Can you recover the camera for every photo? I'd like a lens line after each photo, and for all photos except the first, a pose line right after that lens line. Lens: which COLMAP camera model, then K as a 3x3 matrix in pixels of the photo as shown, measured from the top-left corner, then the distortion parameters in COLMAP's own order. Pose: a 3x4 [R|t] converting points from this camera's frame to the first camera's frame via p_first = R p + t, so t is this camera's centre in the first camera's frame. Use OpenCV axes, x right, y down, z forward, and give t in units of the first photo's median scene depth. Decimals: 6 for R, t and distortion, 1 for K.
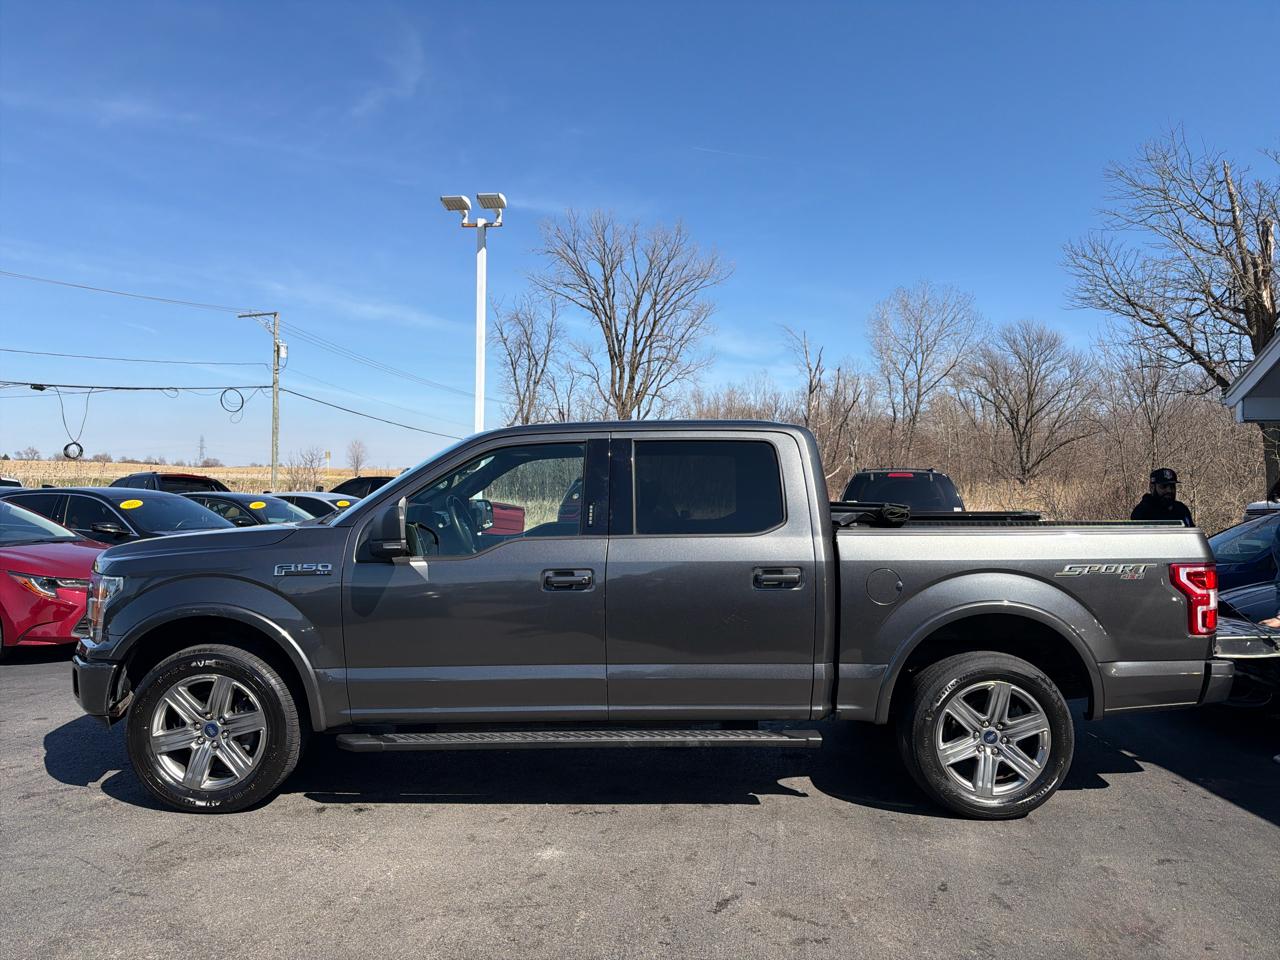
lens RADIAL K [[896.7, 0, 640.5], [0, 896.7, 486.5], [0, 0, 1]] dist [0.041934, -0.058057]
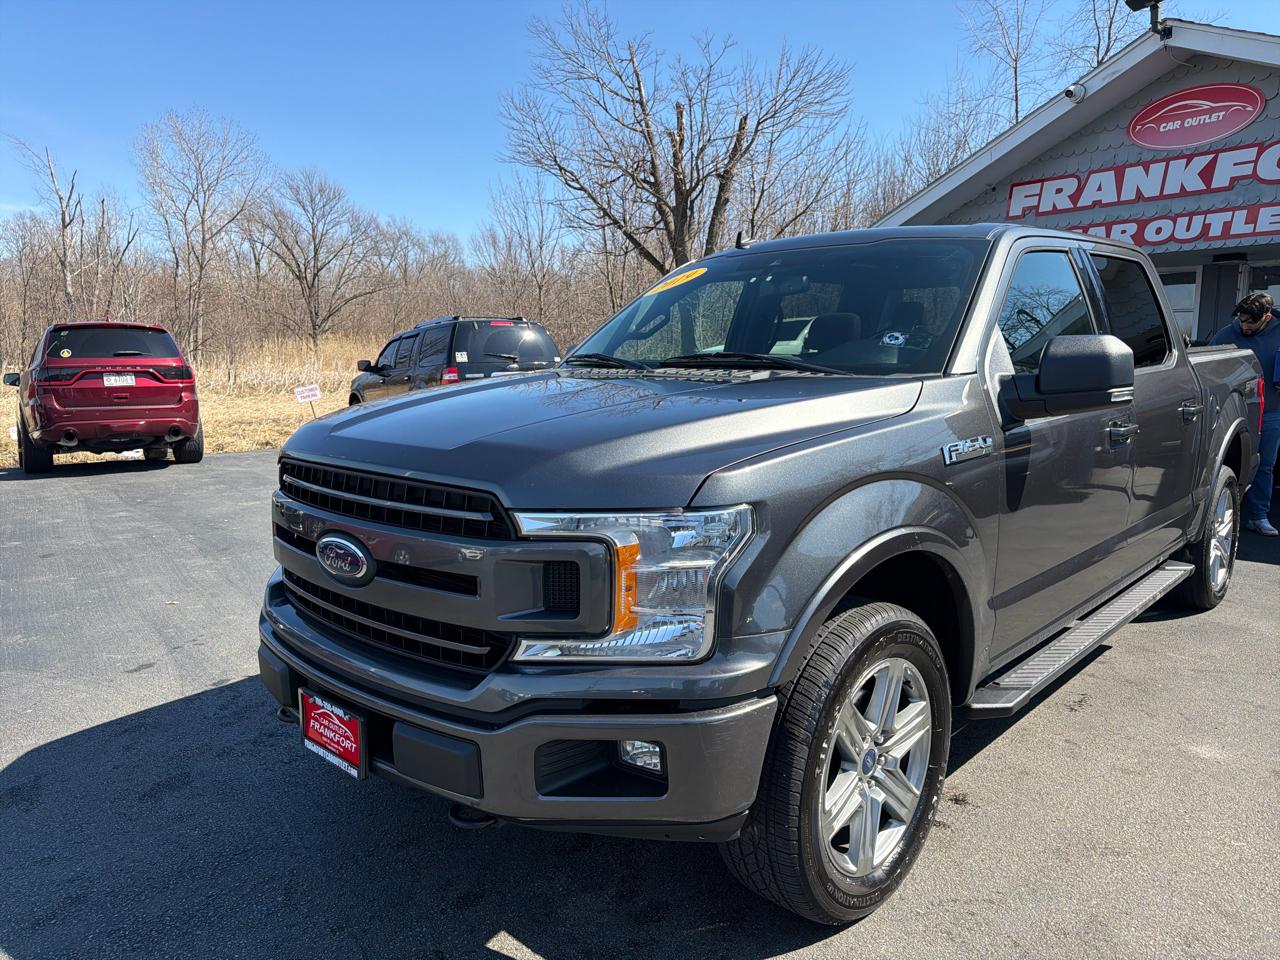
lens RADIAL K [[898.3, 0, 635.8], [0, 898.3, 488.5], [0, 0, 1]] dist [0.037328, -0.040031]
pose [[0.710667, -0.120565, 0.693121, -0.282231], [0.009420, 0.986749, 0.161981, 0.006714], [-0.703466, -0.108585, 0.702385, 0.223856]]
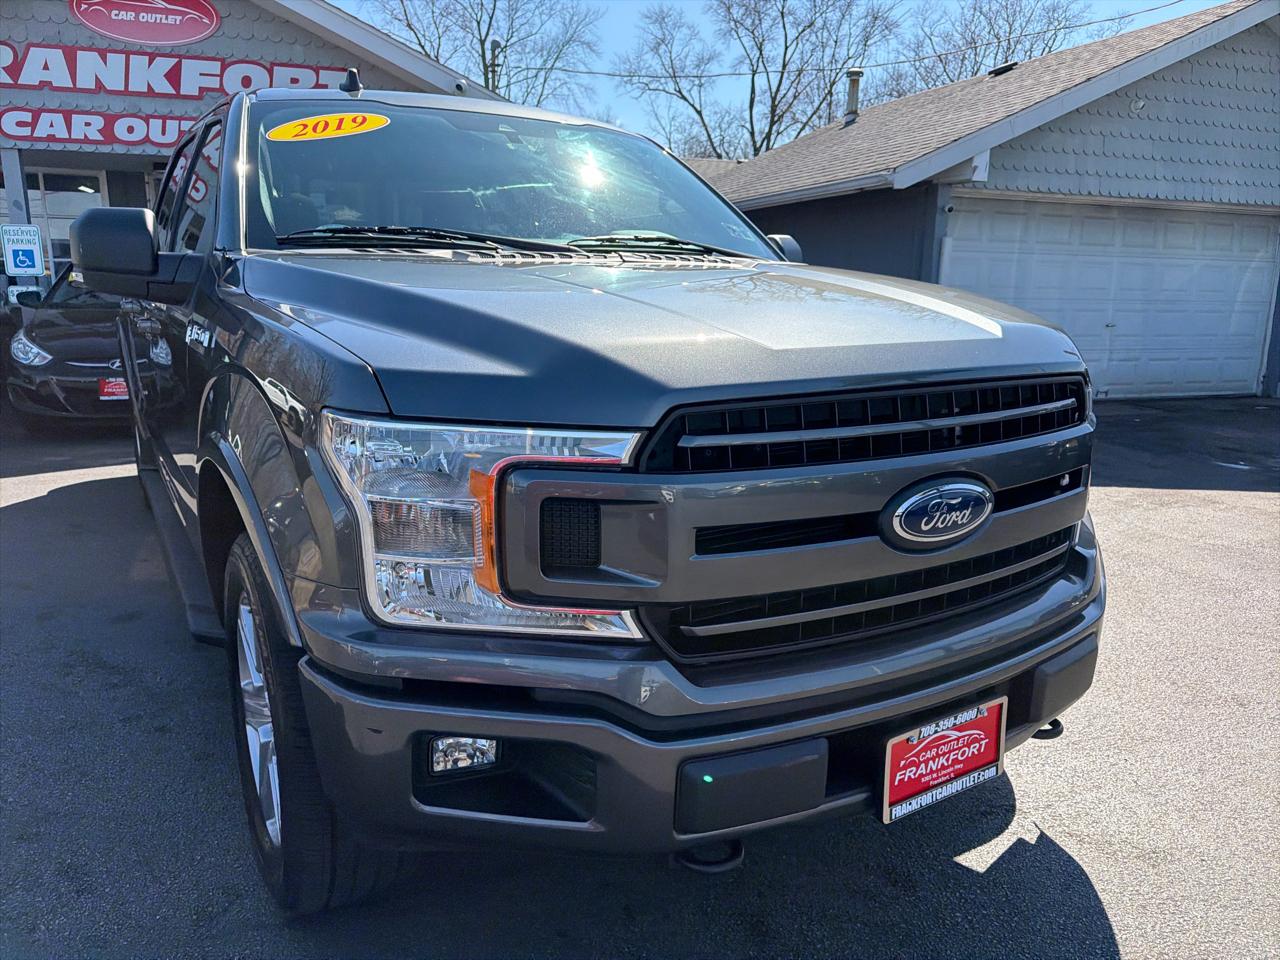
lens RADIAL K [[904.3, 0, 651.2], [0, 904.3, 482.0], [0, 0, 1]] dist [0.024945, -0.031220]
pose [[-0.509594, -0.208249, 0.834833, -0.283735], [-0.017887, 0.972622, 0.231702, 0.016257], [-0.860229, 0.103142, -0.499368, 0.467612]]
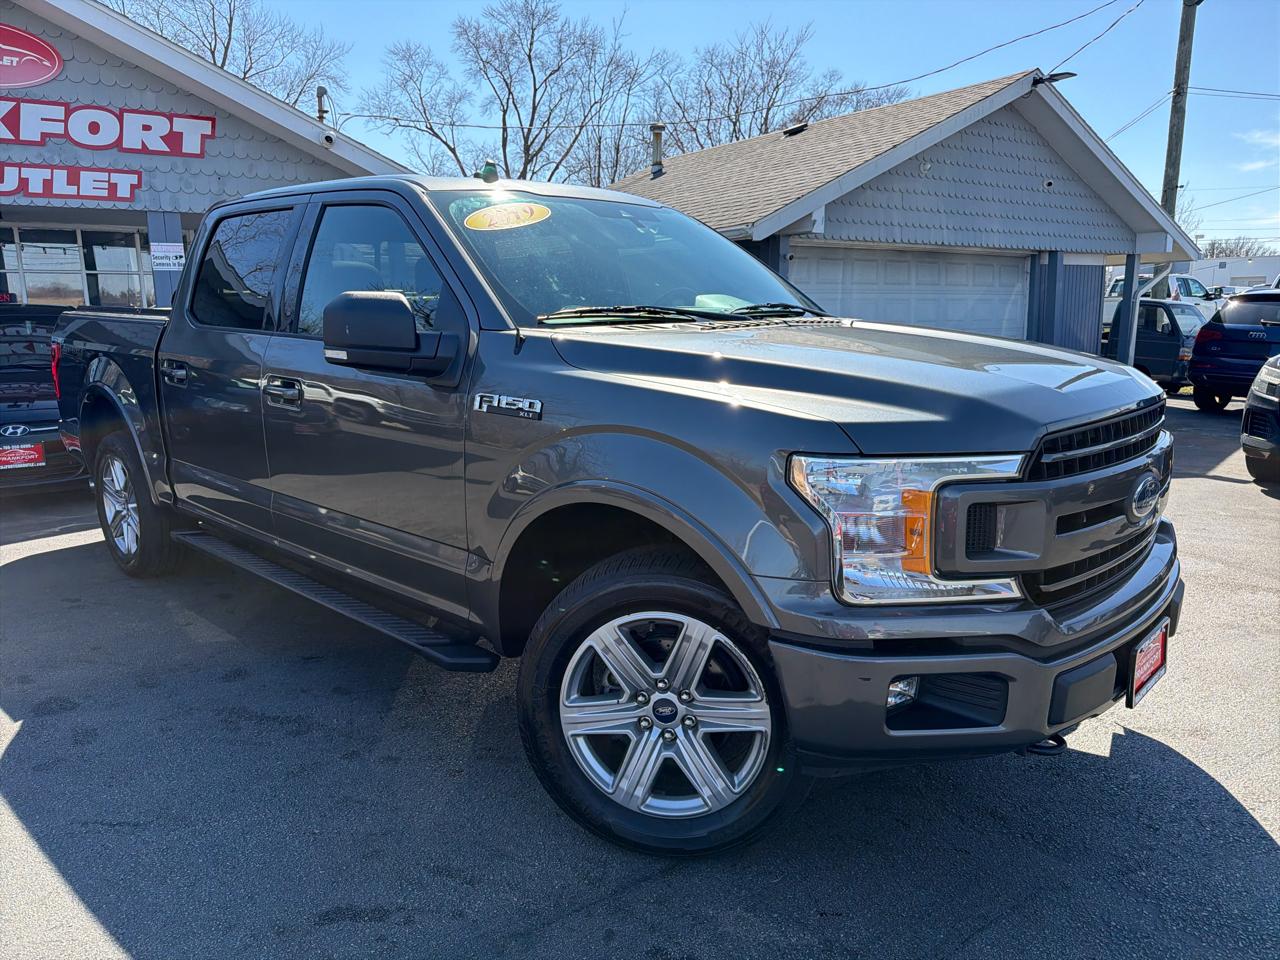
lens RADIAL K [[898.3, 0, 635.8], [0, 898.3, 488.5], [0, 0, 1]] dist [0.037328, -0.040031]
pose [[-0.709727, -0.142222, 0.689971, -0.256919], [0.001493, 0.979104, 0.203356, 0.009287], [-0.704475, 0.145357, -0.694684, 0.564973]]
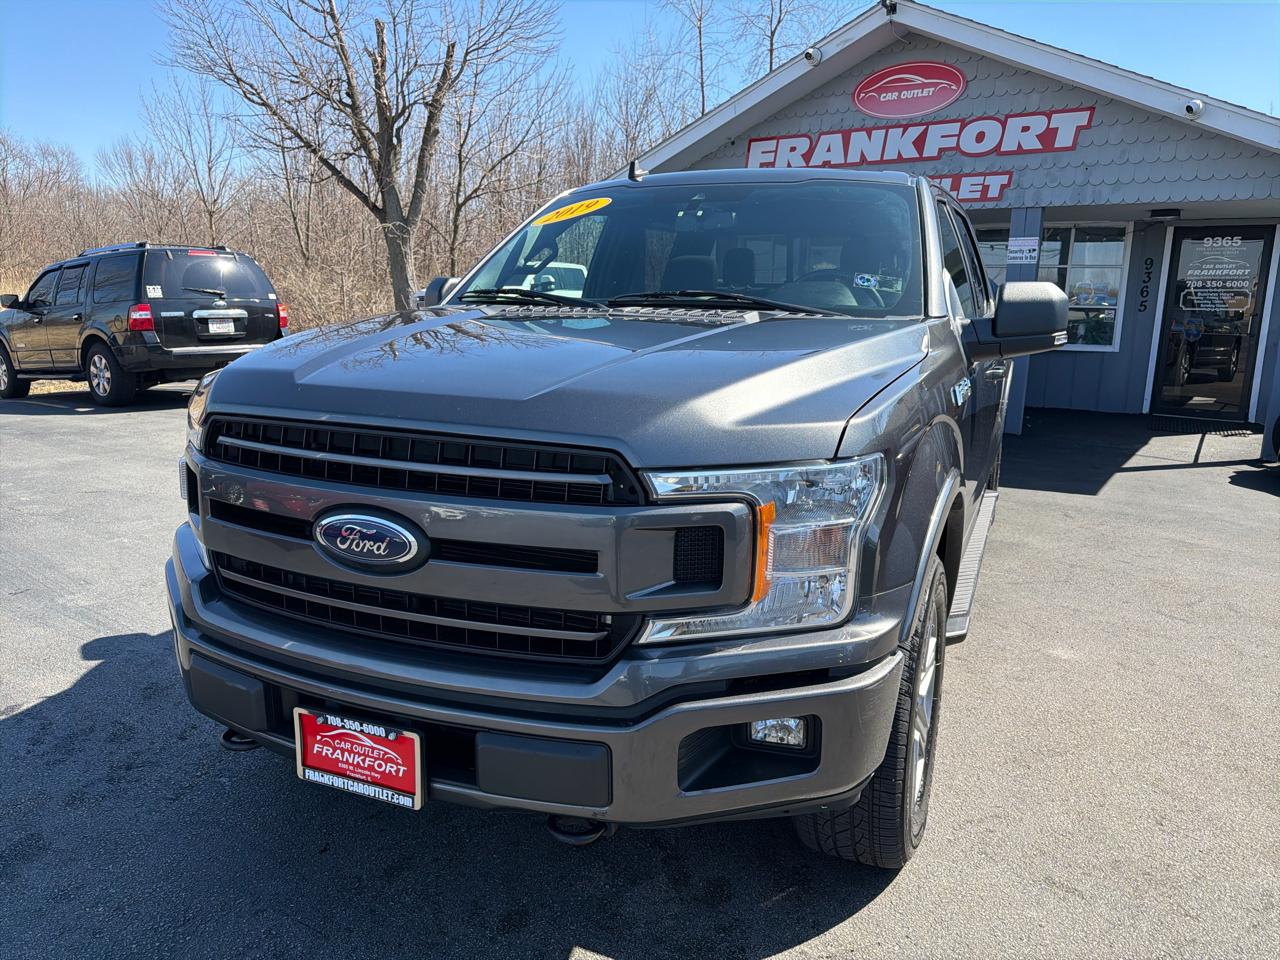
lens RADIAL K [[896.7, 0, 640.5], [0, 896.7, 486.5], [0, 0, 1]] dist [0.041934, -0.058057]
pose [[0.425246, -0.189247, 0.885071, -0.305091], [-0.017590, 0.975983, 0.217137, 0.009001], [-0.904907, -0.107905, 0.411704, 0.288253]]
